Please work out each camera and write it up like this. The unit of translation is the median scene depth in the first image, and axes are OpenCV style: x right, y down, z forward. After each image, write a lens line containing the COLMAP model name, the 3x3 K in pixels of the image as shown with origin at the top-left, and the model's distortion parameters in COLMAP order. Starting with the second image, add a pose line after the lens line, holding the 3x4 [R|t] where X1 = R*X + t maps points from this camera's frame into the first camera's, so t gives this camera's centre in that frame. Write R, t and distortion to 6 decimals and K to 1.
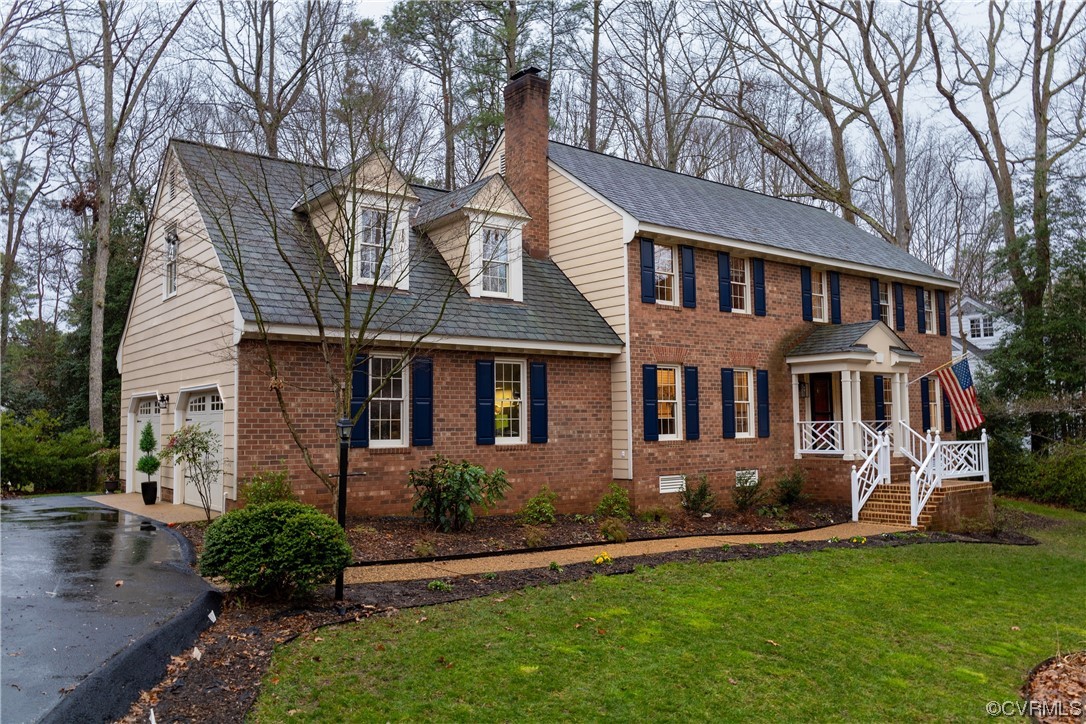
lens RADIAL K [[878.2, 0, 547.0], [0, 878.2, 364.9], [0, 0, 1]] dist [-0.015710, 0.003157]
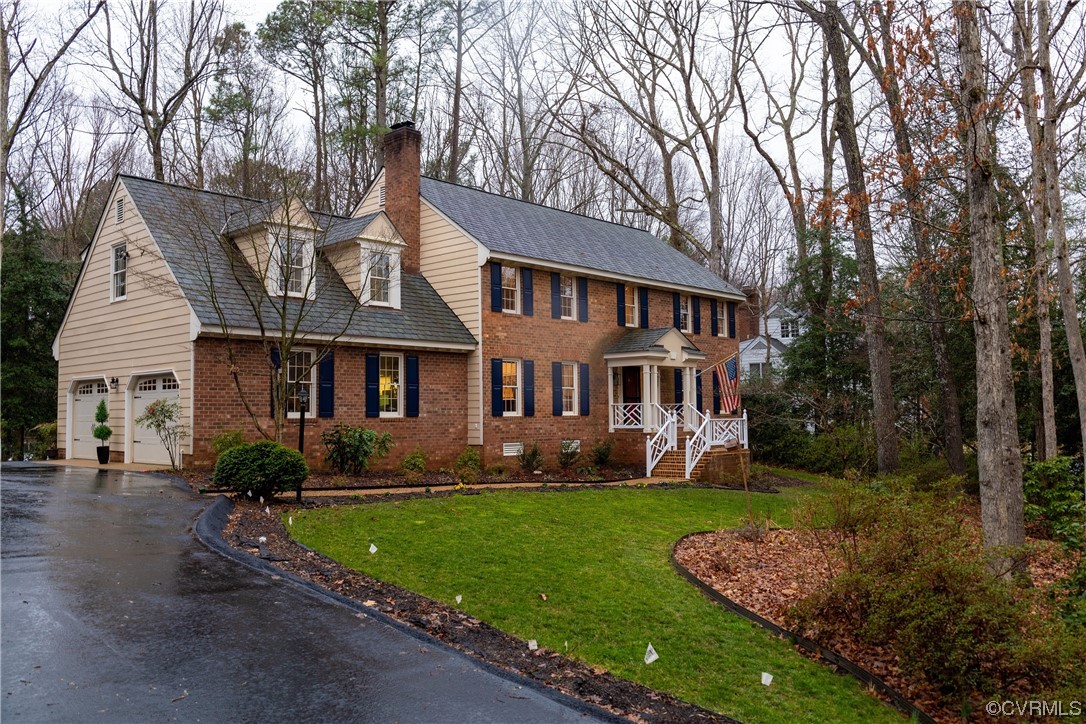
lens RADIAL K [[908.3, 0, 545.0], [0, 908.3, 367.4], [0, 0, 1]] dist [-0.031185, 0.009965]
pose [[0.987892, 0.011003, 0.154755, -0.021006], [-0.012912, 0.999852, 0.011336, -0.003311], [-0.154608, -0.013197, 0.987888, -0.331890]]
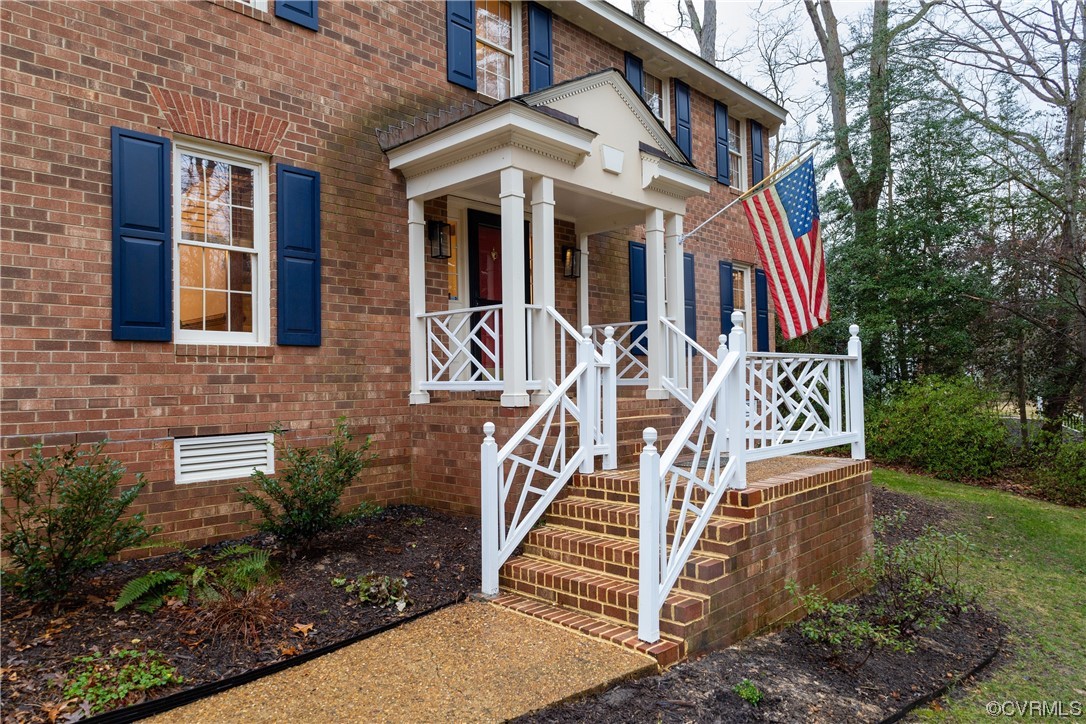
lens RADIAL K [[707.6, 0, 544.8], [0, 707.6, 360.2], [0, 0, 1]] dist [-0.008056, 0.005801]
pose [[0.990814, 0.002958, 0.135197, 0.322712], [-0.008384, 0.999181, 0.039578, 0.078376], [-0.134969, -0.040348, 0.990028, 0.712355]]
